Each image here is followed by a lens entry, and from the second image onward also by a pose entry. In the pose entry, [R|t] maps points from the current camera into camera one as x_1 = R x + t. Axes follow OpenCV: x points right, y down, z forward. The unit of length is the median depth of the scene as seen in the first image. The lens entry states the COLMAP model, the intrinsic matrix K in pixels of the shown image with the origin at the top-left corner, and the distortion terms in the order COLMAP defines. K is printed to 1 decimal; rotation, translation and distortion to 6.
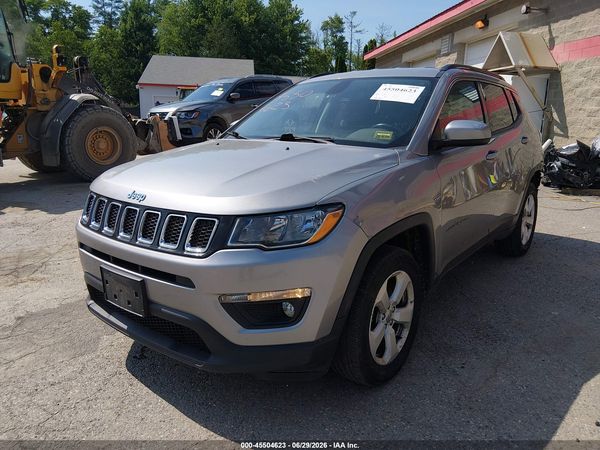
lens RADIAL K [[463.2, 0, 300.0], [0, 463.2, 225.0], [0, 0, 1]] dist [0.092679, -0.164211]
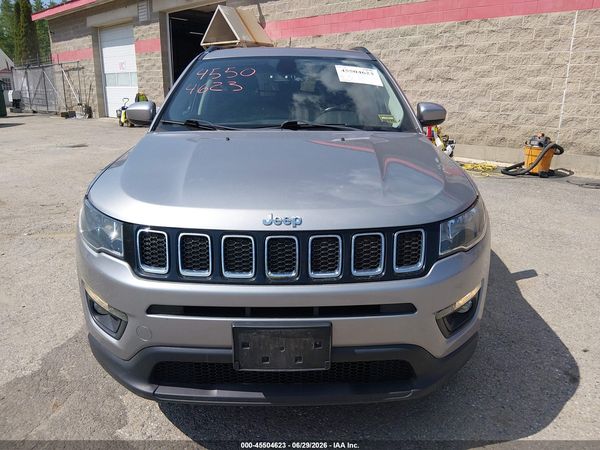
lens RADIAL K [[461.3, 0, 300.0], [0, 461.3, 225.0], [0, 0, 1]] dist [0.090906, -0.155680]
pose [[0.773053, -0.182512, 0.607519, -0.556574], [0.143823, 0.983204, 0.112365, -0.095320], [-0.617822, 0.000512, 0.786317, 0.287008]]
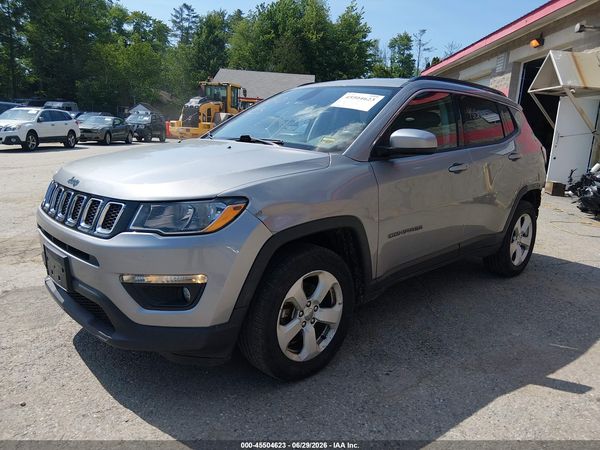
lens RADIAL K [[460.2, 0, 300.0], [0, 460.2, 225.0], [0, 0, 1]] dist [0.088138, -0.144255]
pose [[0.989738, 0.066701, -0.126373, 0.229287], [-0.070317, 0.997227, -0.024369, 0.020970], [0.124397, 0.033005, 0.991683, -0.010930]]
